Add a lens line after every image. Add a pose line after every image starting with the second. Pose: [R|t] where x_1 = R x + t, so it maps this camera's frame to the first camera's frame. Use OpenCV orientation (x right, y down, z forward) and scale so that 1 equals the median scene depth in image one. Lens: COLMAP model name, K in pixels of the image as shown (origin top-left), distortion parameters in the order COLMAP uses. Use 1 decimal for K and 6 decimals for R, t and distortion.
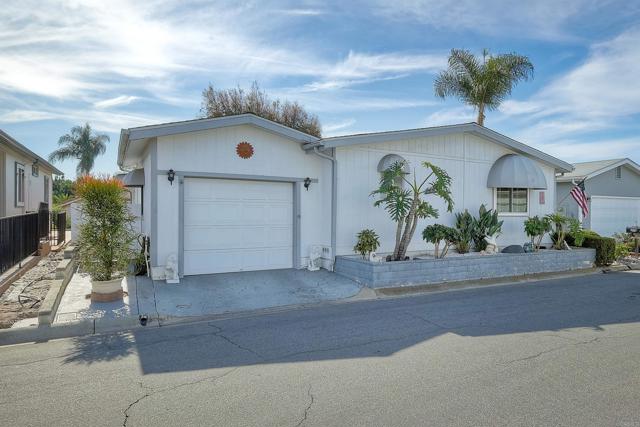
lens RADIAL K [[284.9, 0, 320.0], [0, 284.9, 213.5], [0, 0, 1]] dist [0.000441, -0.000087]
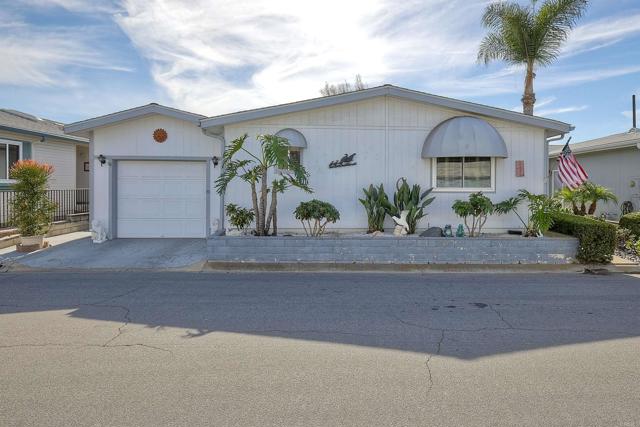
lens RADIAL K [[257.0, 0, 319.9], [0, 257.0, 191.2], [0, 0, 1]] dist [-0.000230, -0.000010]
pose [[0.939638, 0.000604, -0.342170, 0.674368], [-0.000653, 1.000000, -0.000030, 0.008557], [0.342170, 0.000252, 0.939638, 0.206022]]
